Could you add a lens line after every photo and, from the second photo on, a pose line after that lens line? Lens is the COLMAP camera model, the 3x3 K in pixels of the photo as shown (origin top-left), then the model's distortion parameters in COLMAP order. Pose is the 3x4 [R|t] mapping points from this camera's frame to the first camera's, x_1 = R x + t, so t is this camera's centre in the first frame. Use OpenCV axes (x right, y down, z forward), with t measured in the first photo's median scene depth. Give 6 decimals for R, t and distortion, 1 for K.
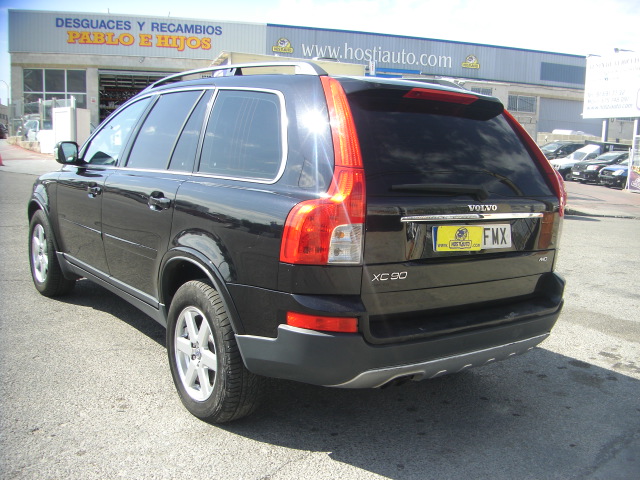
lens RADIAL K [[752.0, 0, 348.6], [0, 752.0, 298.4], [0, 0, 1]] dist [-0.139985, 0.000000]
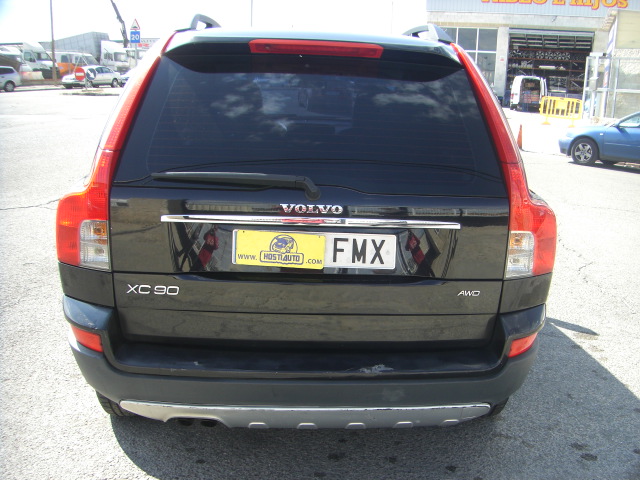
lens RADIAL K [[752.0, 0, 342.5], [0, 752.0, 288.0], [0, 0, 1]] dist [-0.139985, 0.000000]
pose [[0.826620, 0.139632, -0.545162, 0.562632], [-0.119059, 0.990193, 0.073091, -0.097798], [0.550022, 0.004488, 0.835138, 0.412360]]
